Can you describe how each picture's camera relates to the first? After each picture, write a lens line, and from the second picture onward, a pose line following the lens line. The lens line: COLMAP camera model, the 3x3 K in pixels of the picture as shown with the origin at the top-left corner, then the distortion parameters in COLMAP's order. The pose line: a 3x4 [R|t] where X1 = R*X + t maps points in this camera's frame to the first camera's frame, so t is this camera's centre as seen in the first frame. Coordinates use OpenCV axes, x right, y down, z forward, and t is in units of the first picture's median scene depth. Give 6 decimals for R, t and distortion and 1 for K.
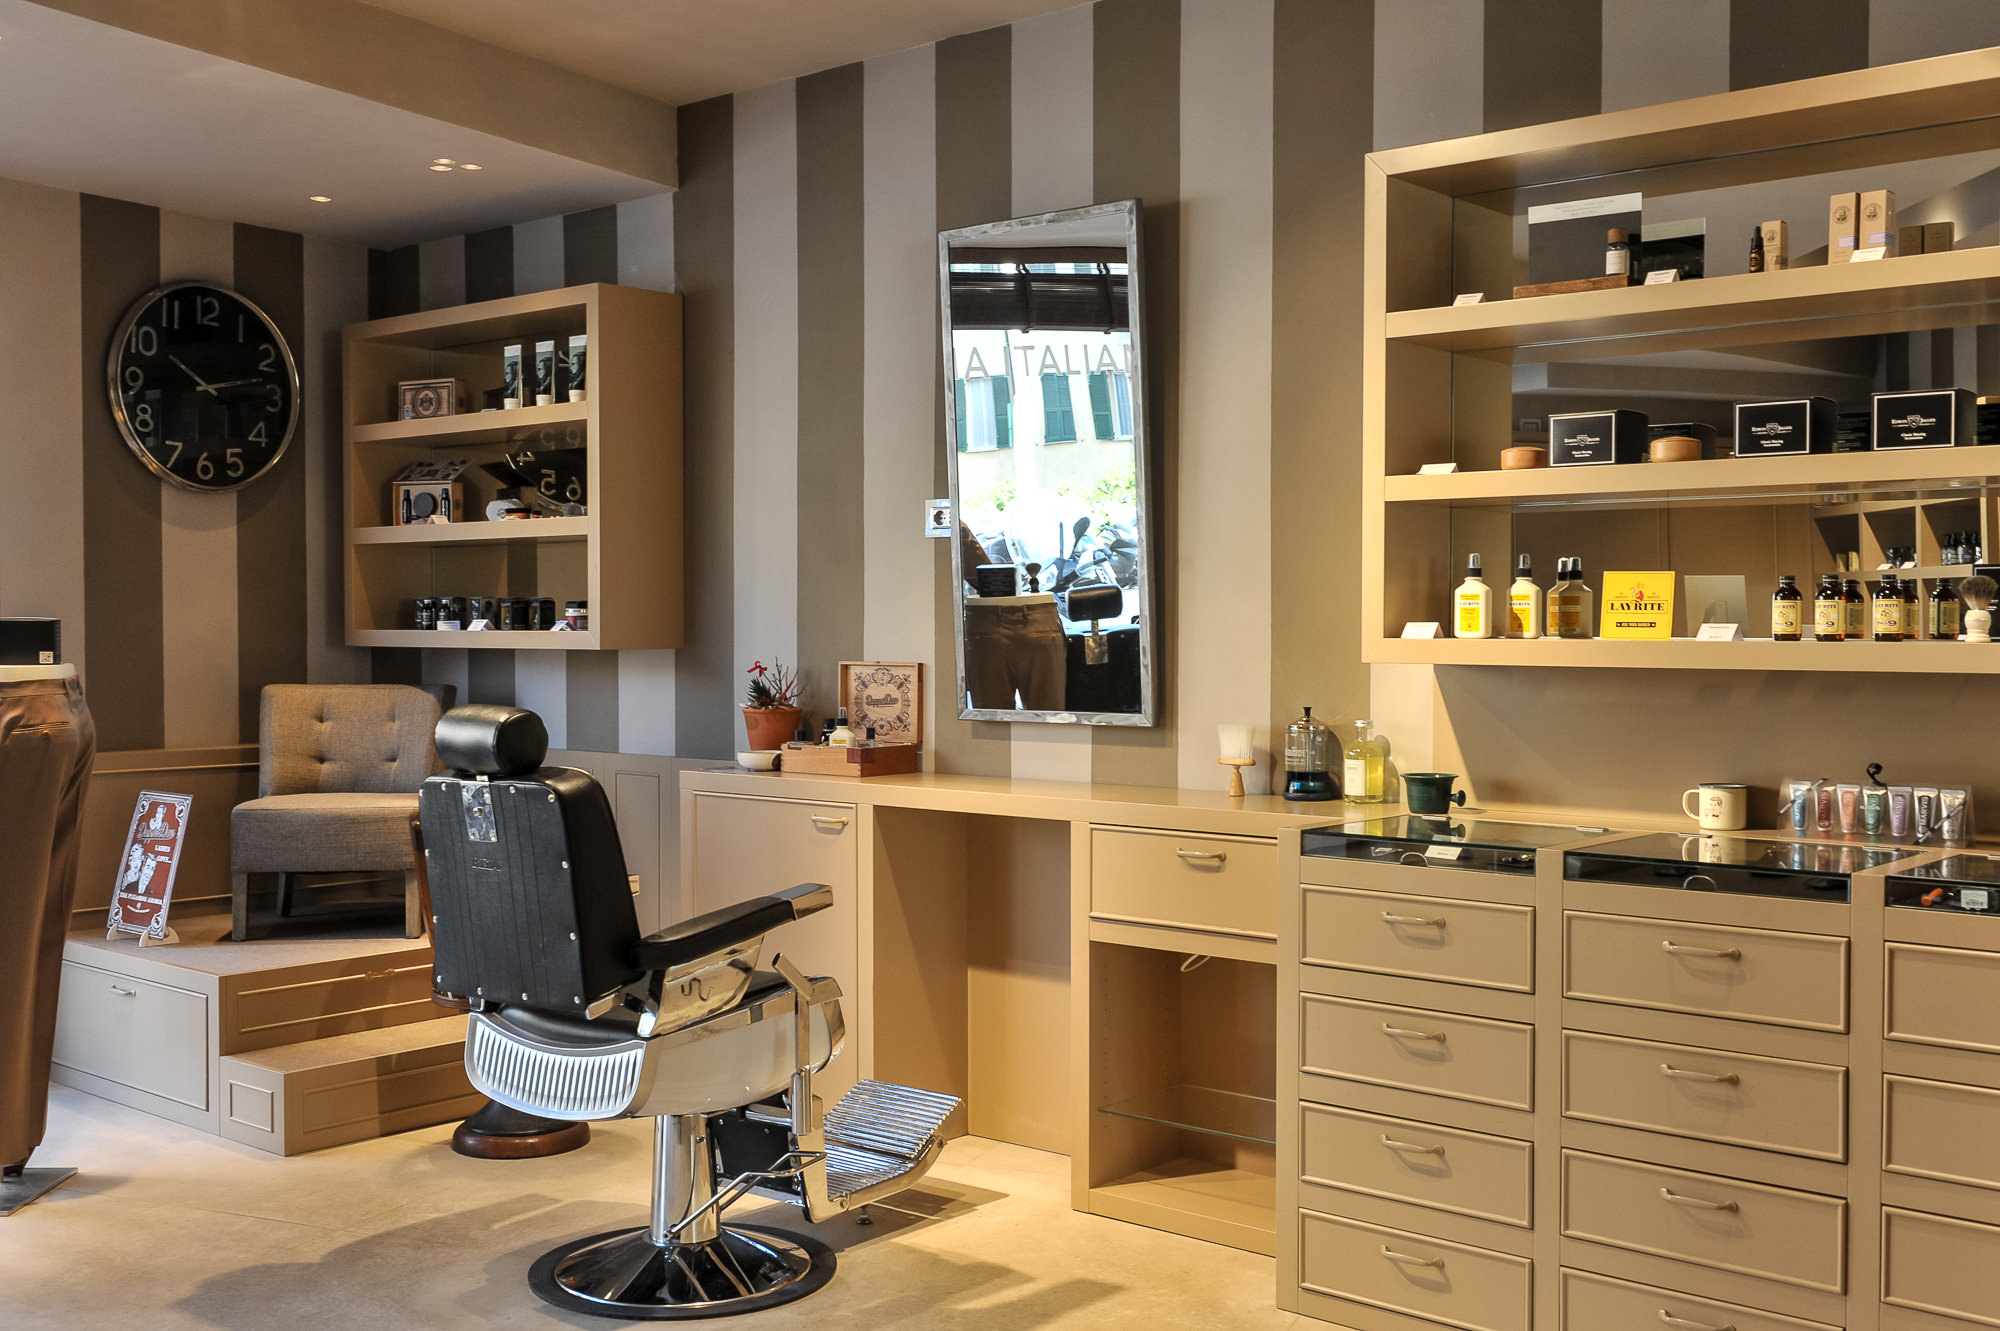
lens RADIAL K [[2003.4, 0, 1000.0], [0, 2003.4, 665.5], [0, 0, 1]] dist [-0.001124, -0.000870]
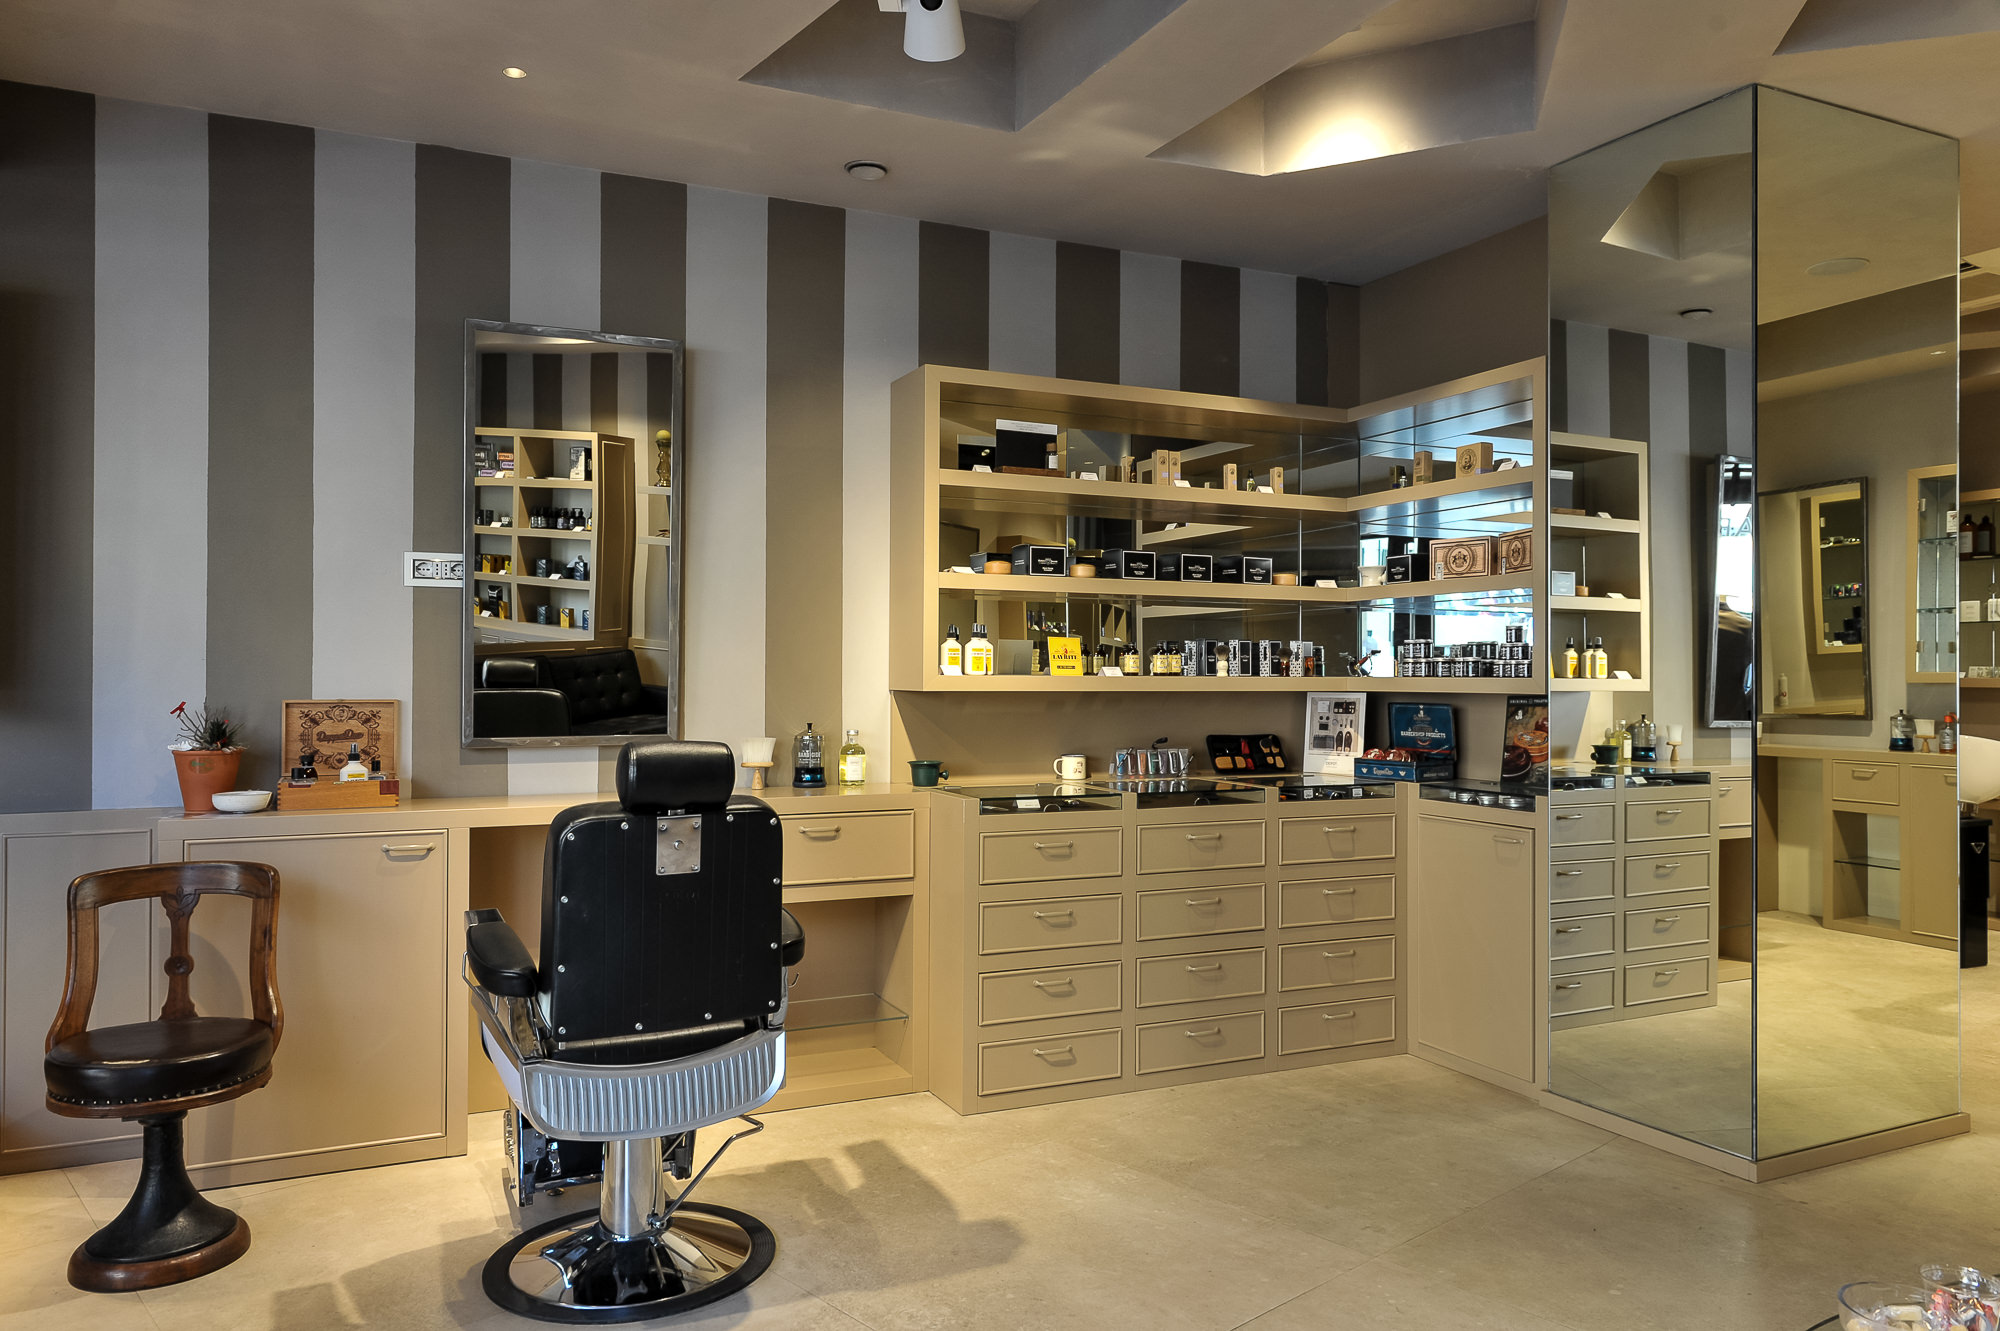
lens RADIAL K [[1343.4, 0, 1000.0], [0, 1343.4, 665.5], [0, 0, 1]] dist [0.005404, -0.000737]
pose [[0.431091, 0.005529, 0.902292, -0.705181], [0.015587, 0.999786, -0.013574, -0.006012], [-0.902174, 0.019916, 0.430912, 0.482791]]
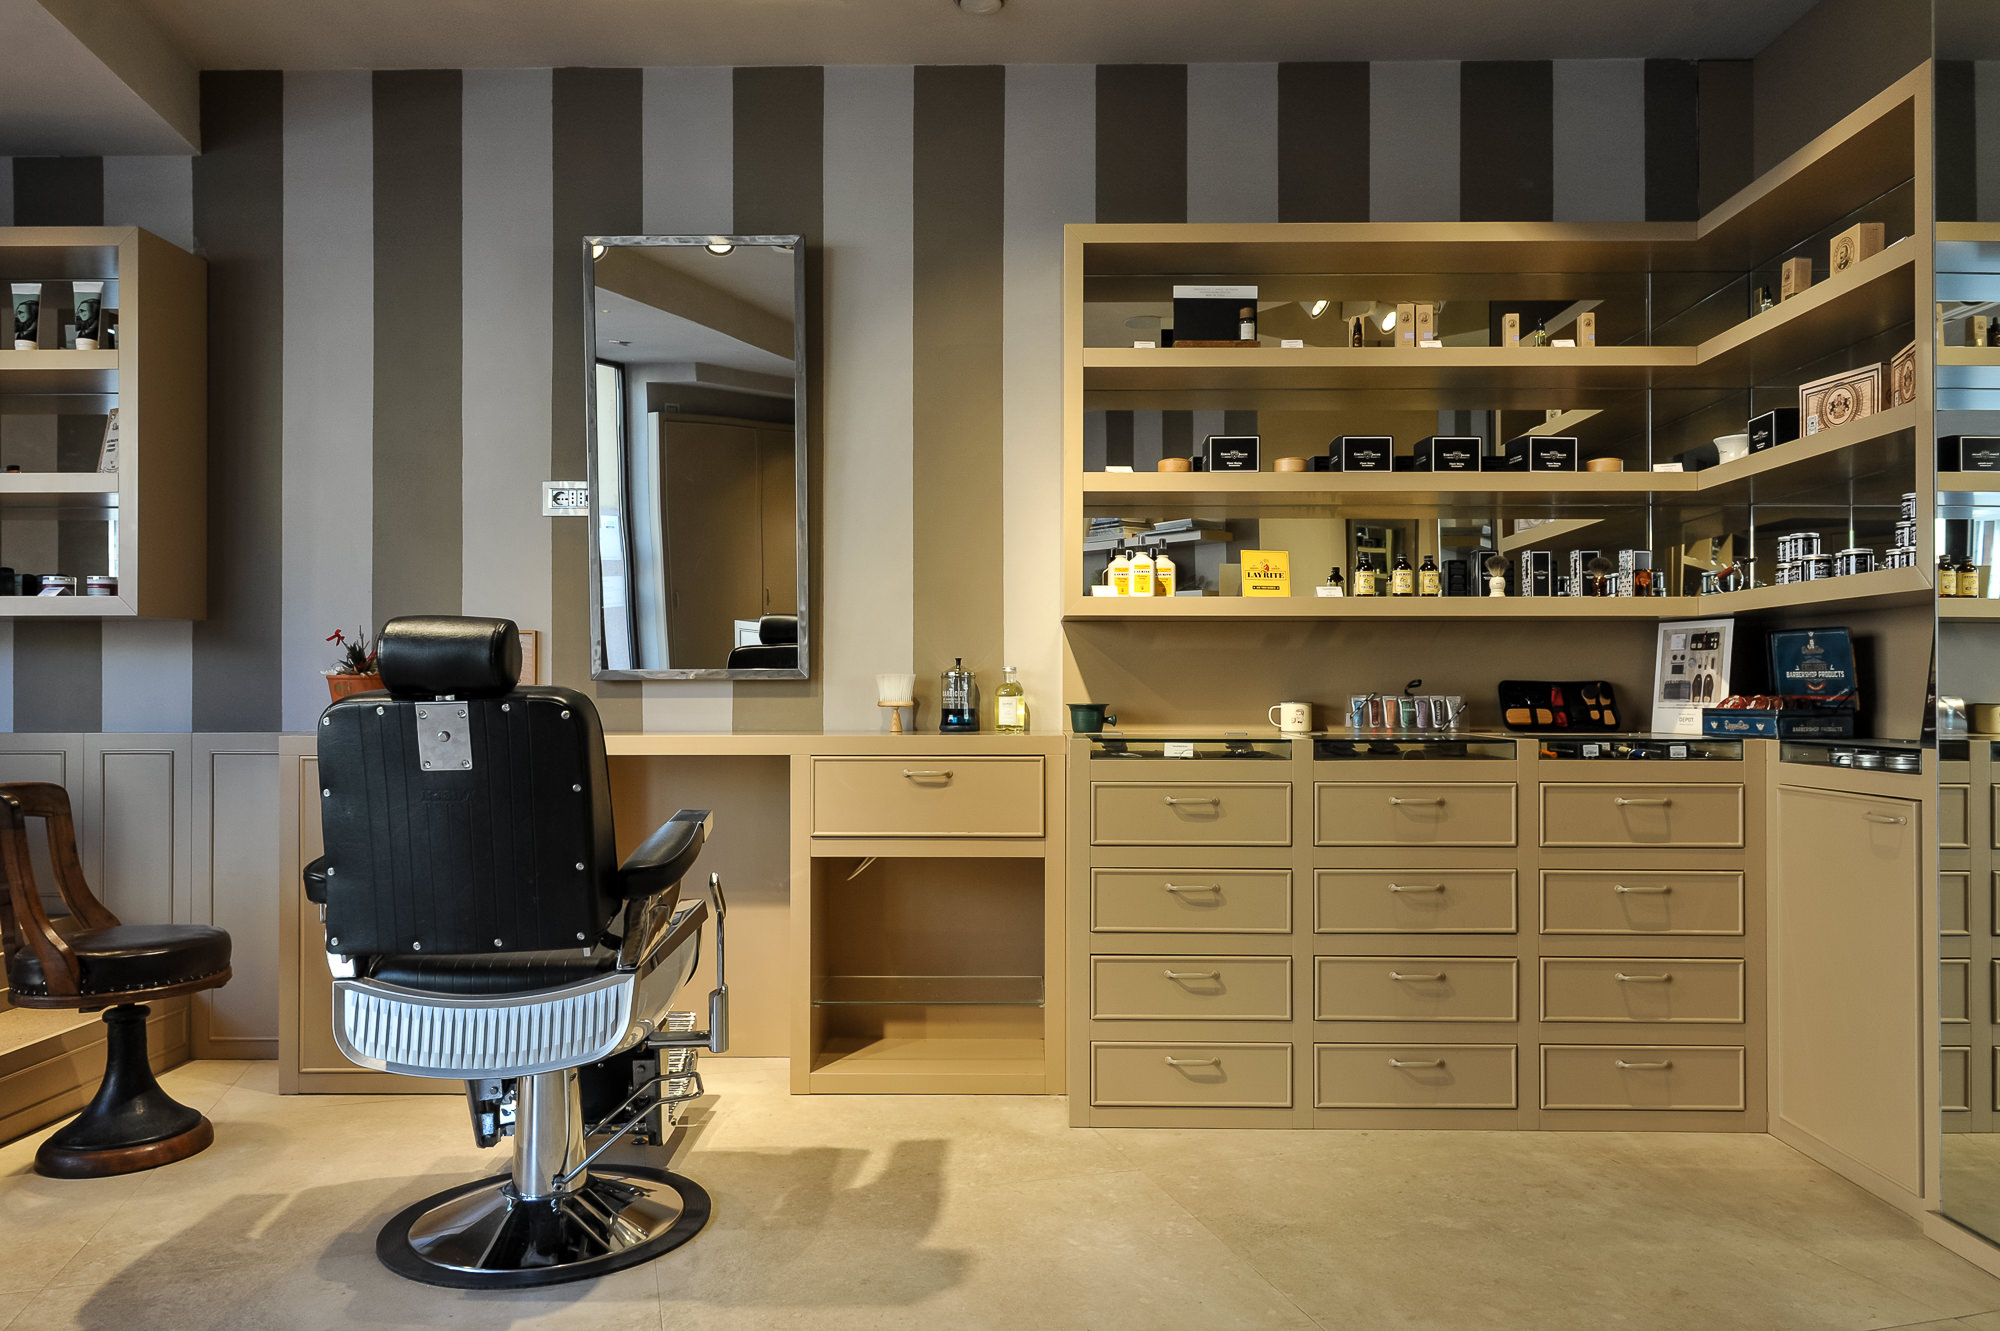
lens RADIAL K [[1360.4, 0, 1006.3], [0, 1360.4, 677.2], [0, 0, 1]] dist [0.004703, 0.000446]
pose [[0.773529, 0.003717, 0.633750, -0.389829], [0.014111, 0.999634, -0.023086, 0.056111], [-0.633603, 0.026800, 0.773194, 0.335336]]
